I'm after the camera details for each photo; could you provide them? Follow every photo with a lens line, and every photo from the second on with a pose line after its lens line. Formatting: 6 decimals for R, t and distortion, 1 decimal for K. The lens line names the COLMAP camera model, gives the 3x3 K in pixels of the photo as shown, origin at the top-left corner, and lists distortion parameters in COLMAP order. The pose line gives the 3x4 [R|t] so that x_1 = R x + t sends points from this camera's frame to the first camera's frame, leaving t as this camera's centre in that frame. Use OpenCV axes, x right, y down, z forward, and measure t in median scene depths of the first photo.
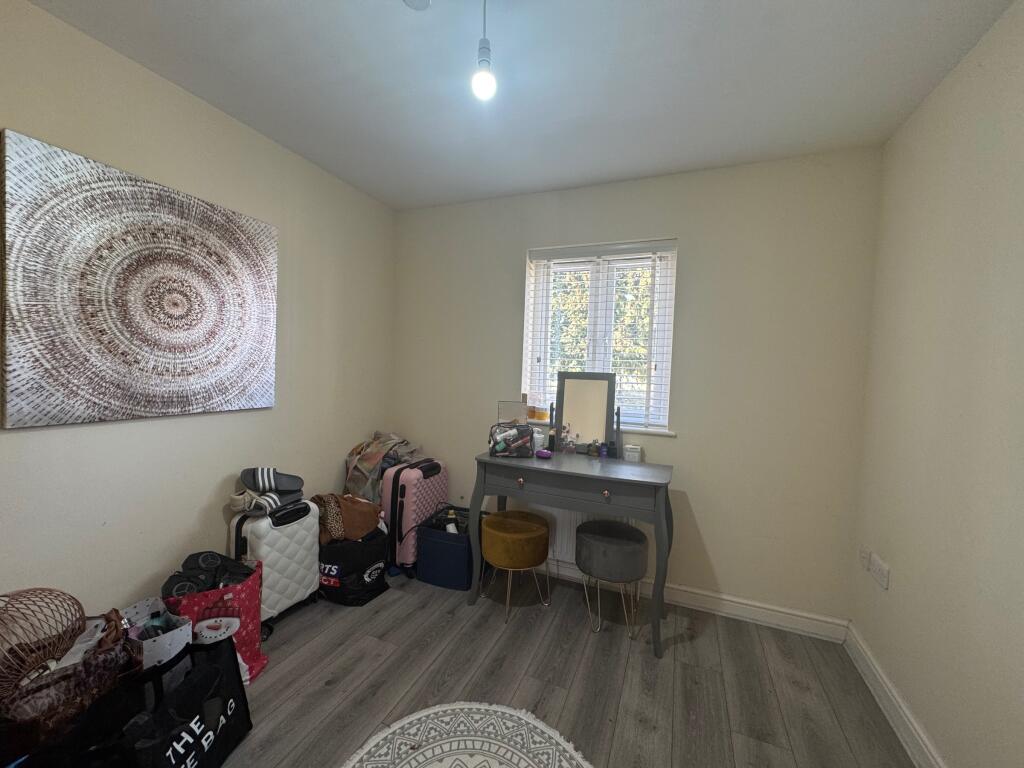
lens RADIAL K [[404.9, 0, 513.2], [0, 404.9, 371.7], [0, 0, 1]] dist [0.000806, 0.000093]
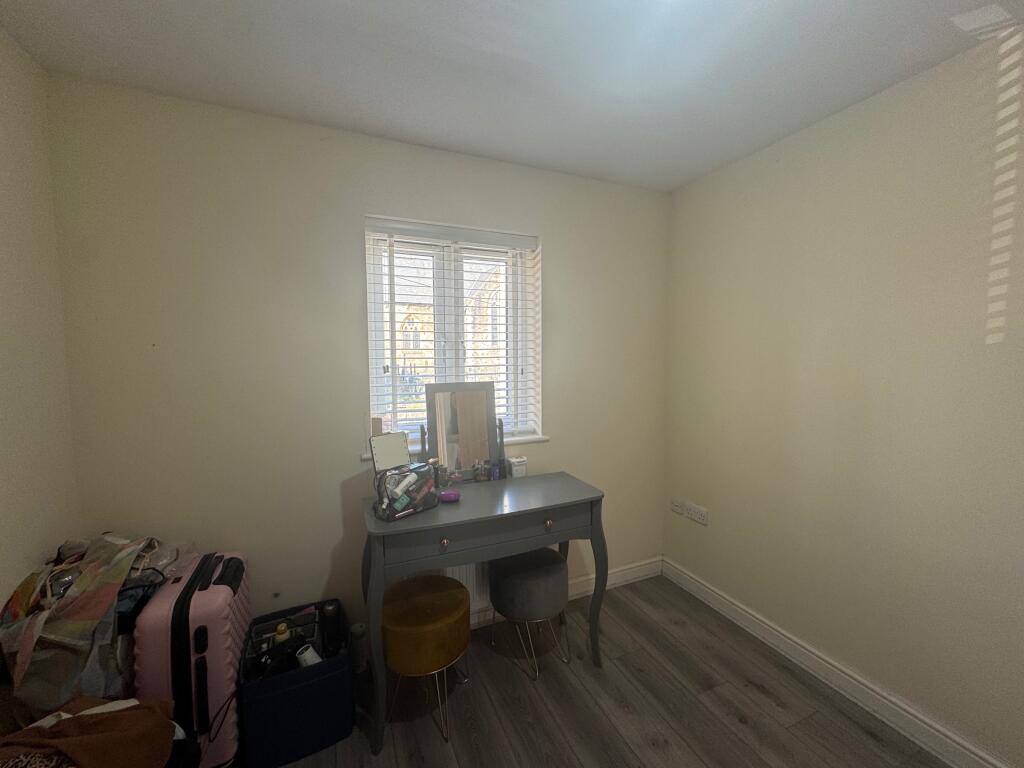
lens RADIAL K [[404.9, 0, 513.2], [0, 404.9, 371.7], [0, 0, 1]] dist [0.000806, 0.000093]
pose [[0.693377, -0.065625, 0.717581, -0.355374], [0.032216, 0.997672, 0.060111, -0.069259], [-0.719855, -0.018562, 0.693877, 0.363972]]
